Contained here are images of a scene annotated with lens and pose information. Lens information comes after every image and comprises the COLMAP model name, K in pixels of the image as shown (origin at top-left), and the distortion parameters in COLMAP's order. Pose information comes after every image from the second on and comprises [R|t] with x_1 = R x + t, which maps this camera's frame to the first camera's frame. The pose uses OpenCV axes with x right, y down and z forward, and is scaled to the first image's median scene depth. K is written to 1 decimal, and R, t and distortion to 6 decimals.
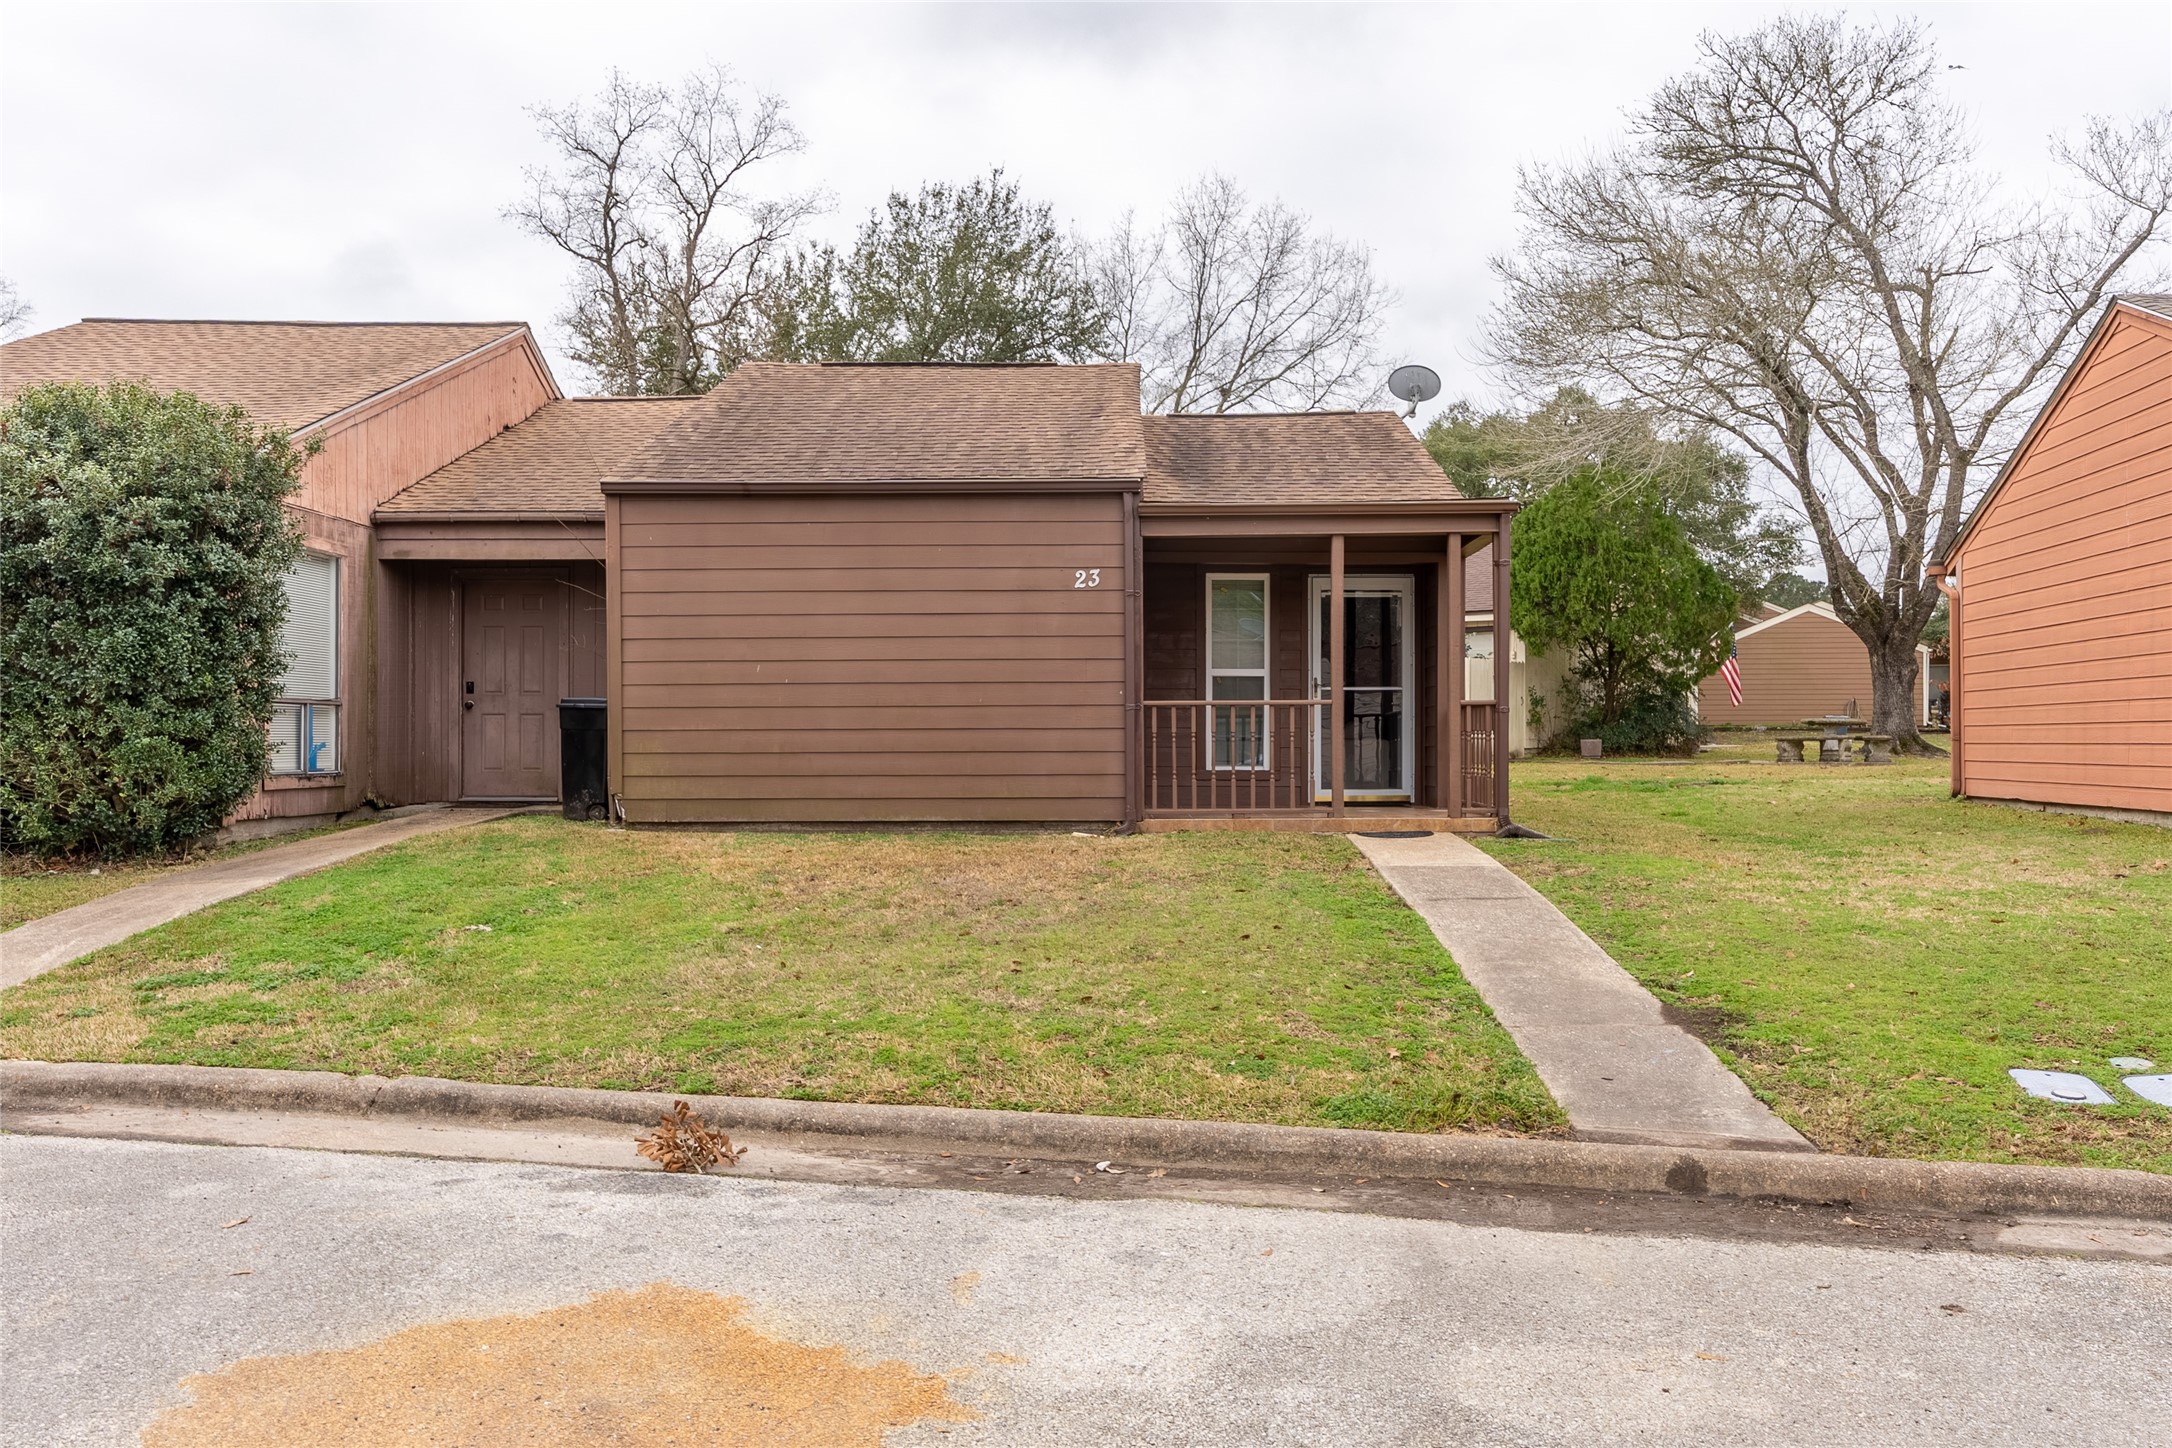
lens RADIAL K [[1702.0, 0, 1096.7], [0, 1702.0, 740.0], [0, 0, 1]] dist [-0.002654, -0.001291]
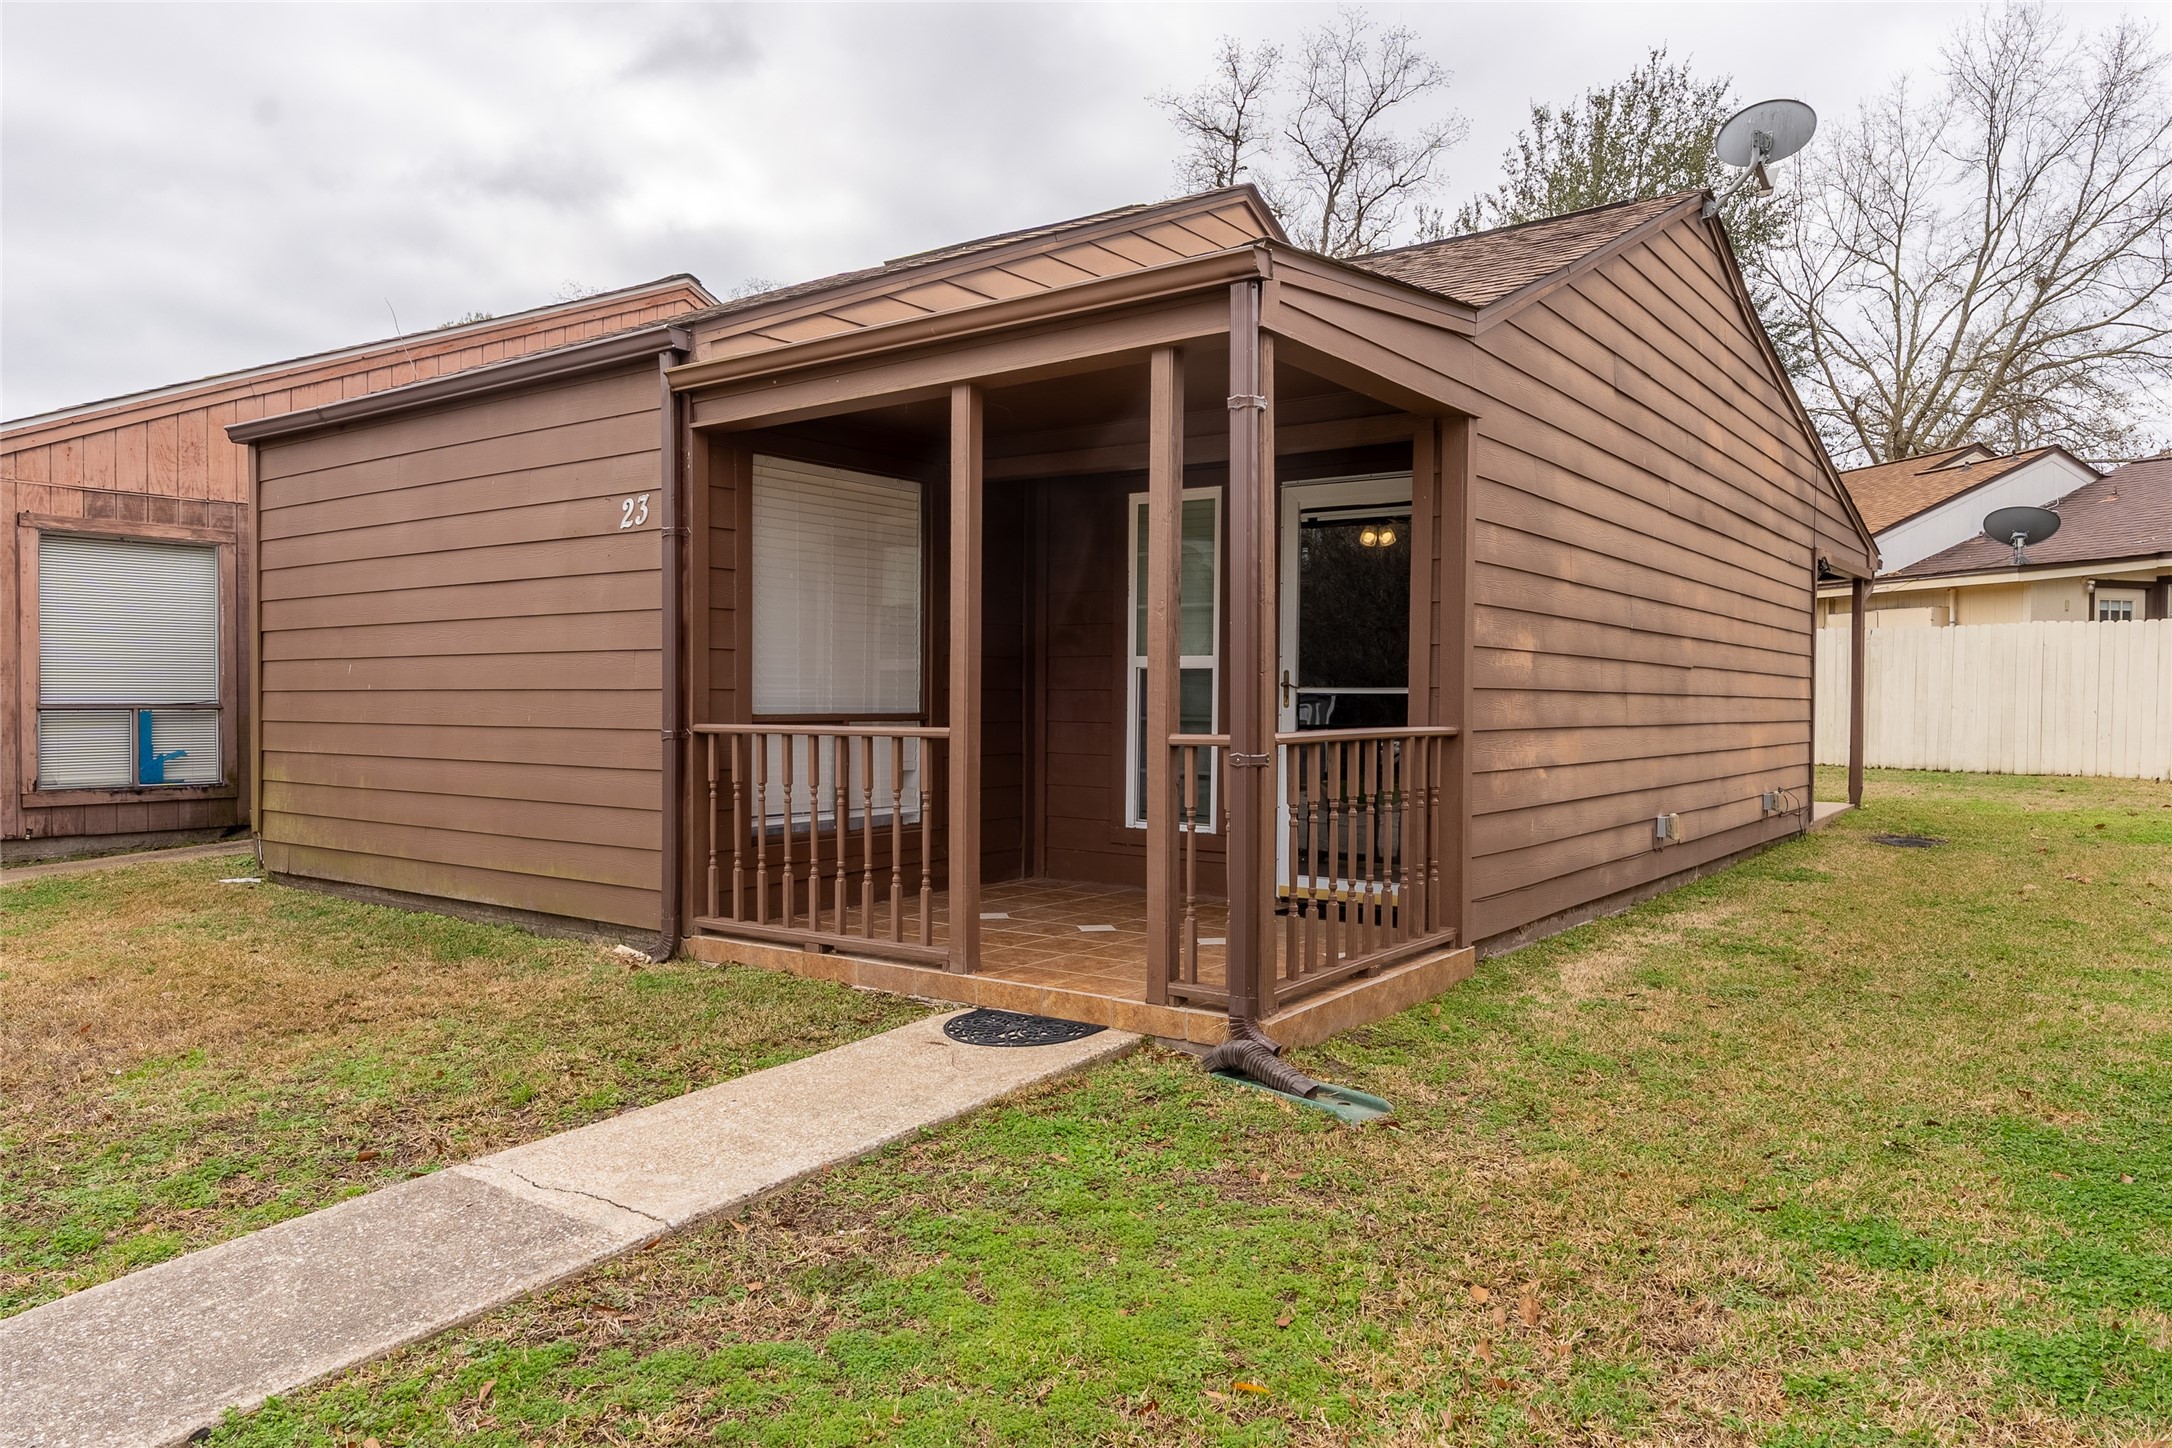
lens RADIAL K [[1462.7, 0, 1129.7], [0, 1462.7, 726.0], [0, 0, 1]] dist [-0.009659, -0.000372]
pose [[0.817422, 0.018318, -0.575748, 0.195485], [-0.007212, 0.999741, 0.021569, -0.015635], [0.575995, -0.013479, 0.817342, 0.319455]]
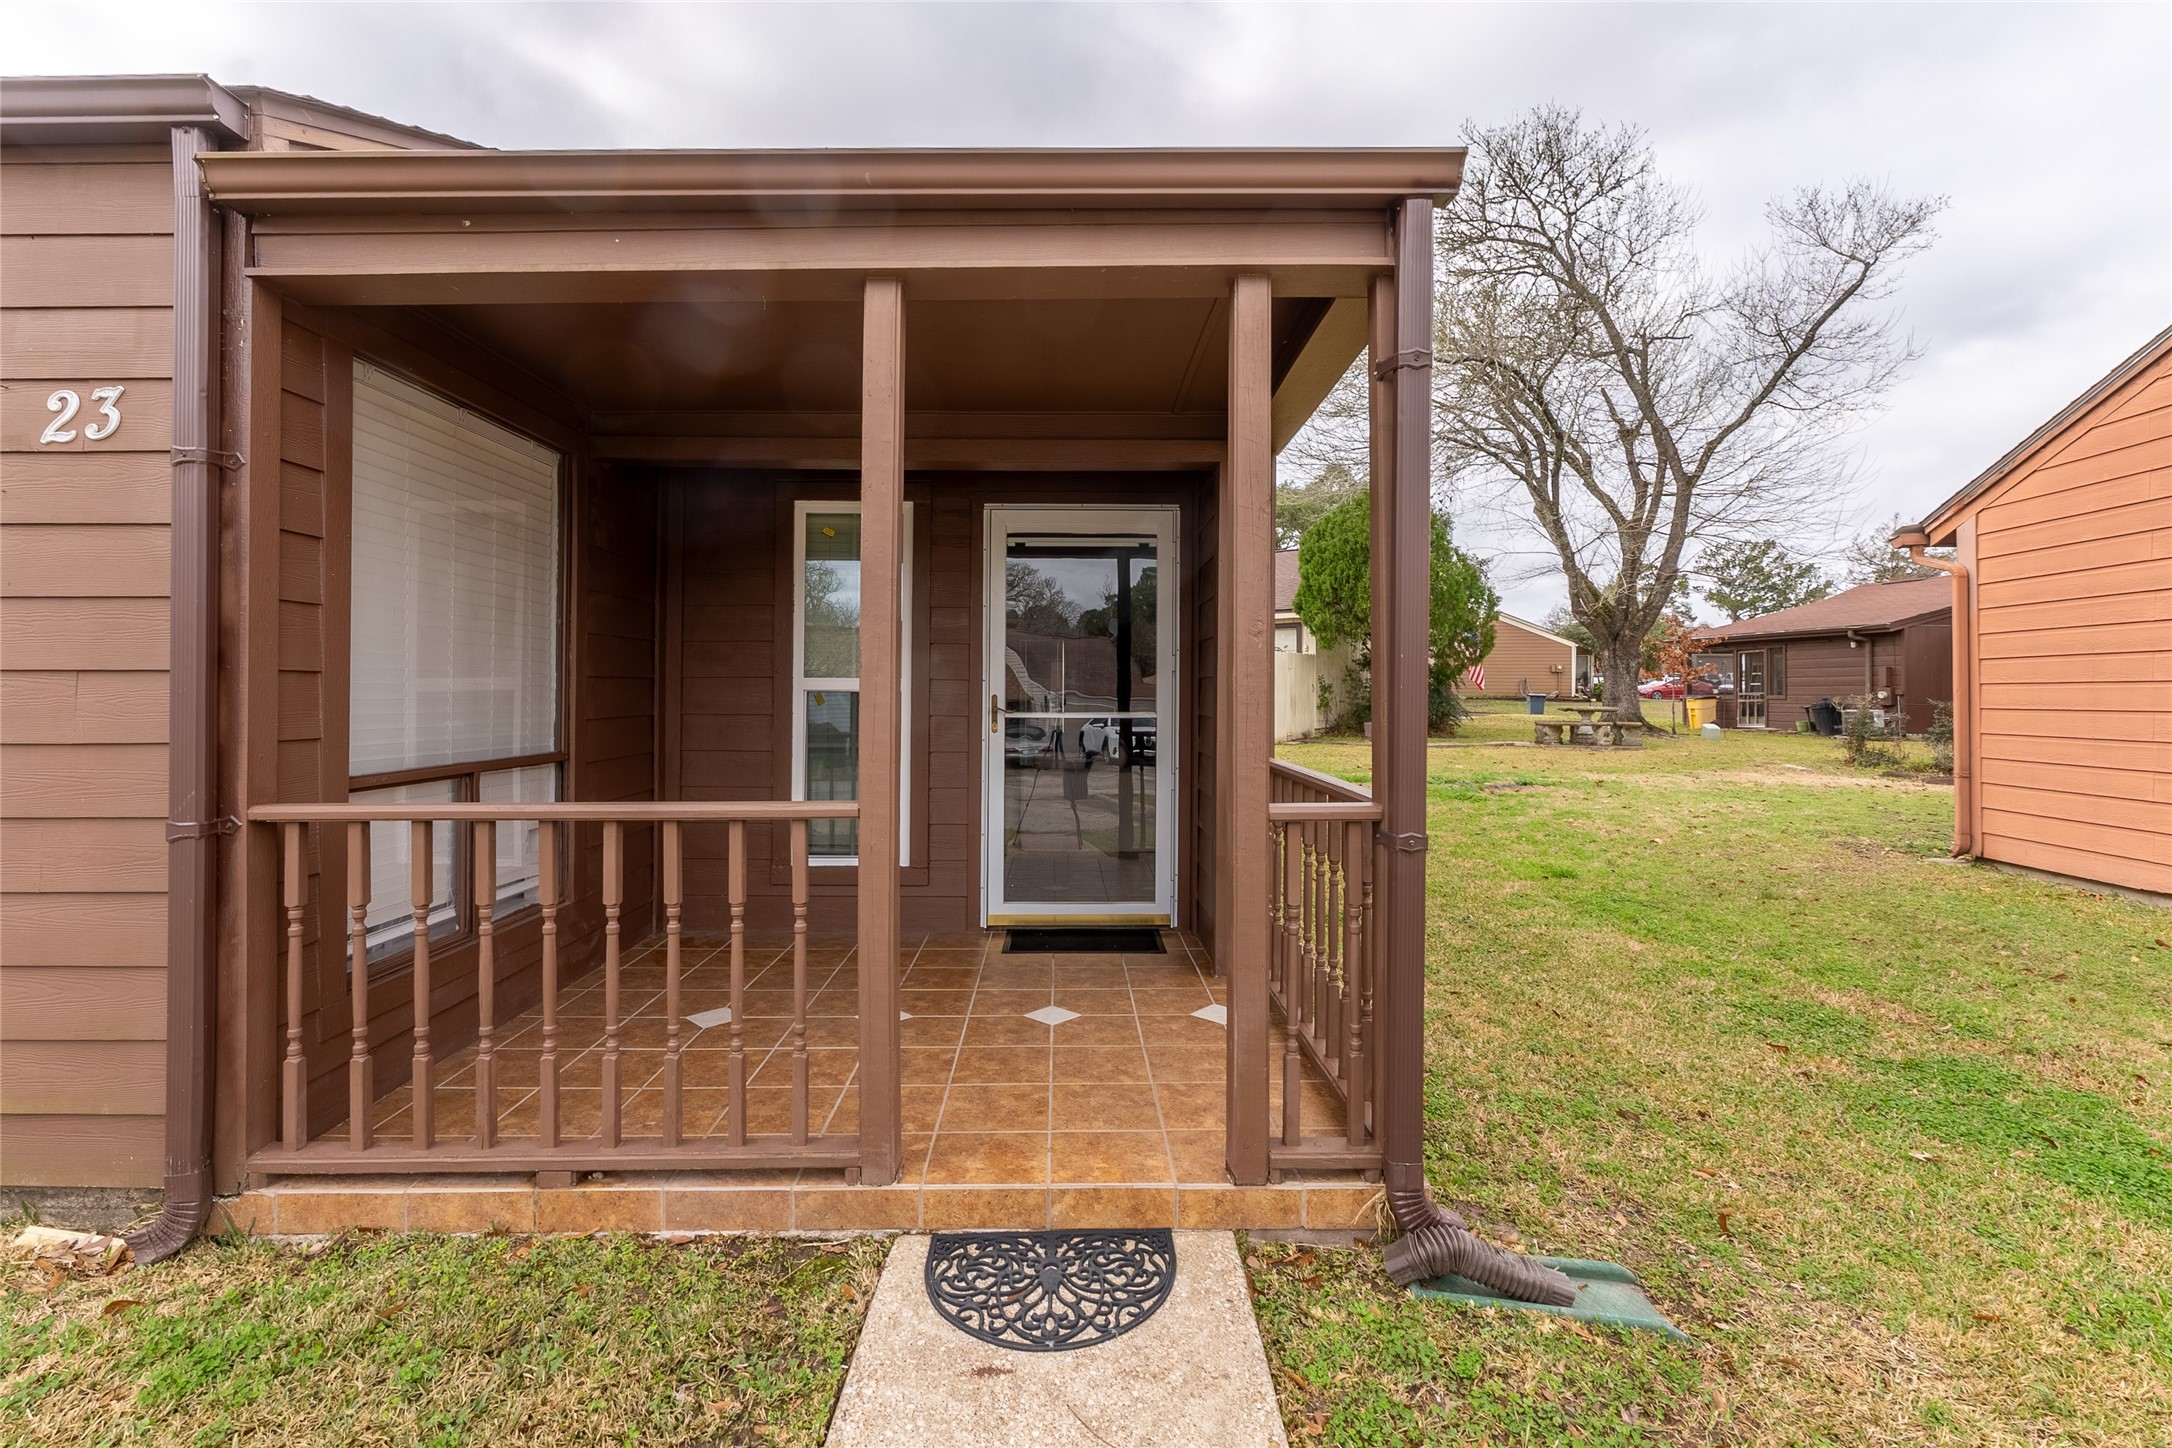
lens RADIAL K [[932.8, 0, 1072.4], [0, 932.8, 686.7], [0, 0, 1]] dist [-0.013520, -0.000207]
pose [[0.999900, 0.005413, 0.013080, 0.081444], [-0.005350, 0.999974, -0.004854, -0.020772], [-0.013105, 0.004784, 0.999903, 0.384303]]
